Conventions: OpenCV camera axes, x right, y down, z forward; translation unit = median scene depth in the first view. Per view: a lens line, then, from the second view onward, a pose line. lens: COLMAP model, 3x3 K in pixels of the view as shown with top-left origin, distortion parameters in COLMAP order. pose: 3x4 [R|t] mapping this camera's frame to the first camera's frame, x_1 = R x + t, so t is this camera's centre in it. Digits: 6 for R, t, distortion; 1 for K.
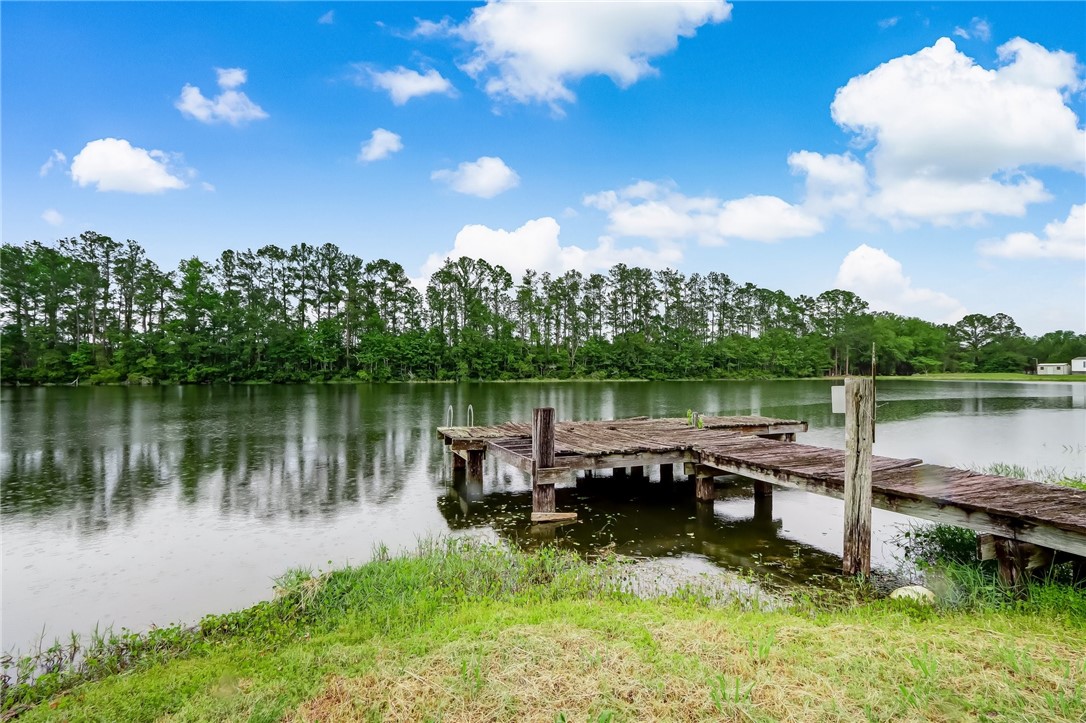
lens RADIAL K [[527.6, 0, 543.0], [0, 527.6, 361.5], [0, 0, 1]] dist [0.013747, 0.000039]
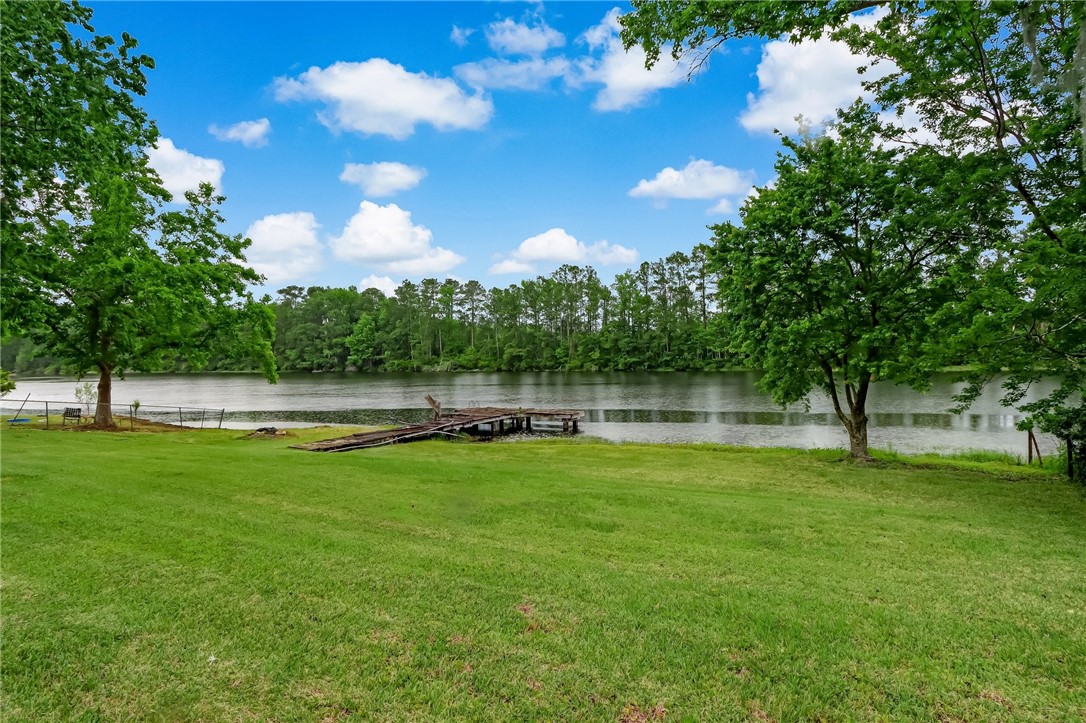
lens RADIAL K [[590.1, 0, 534.2], [0, 590.1, 358.7], [0, 0, 1]] dist [0.002987, 0.000537]
pose [[0.635172, -0.005898, -0.772348, 0.316374], [0.034417, 0.999194, 0.020674, -0.024275], [0.771603, -0.039713, 0.634863, -0.083388]]
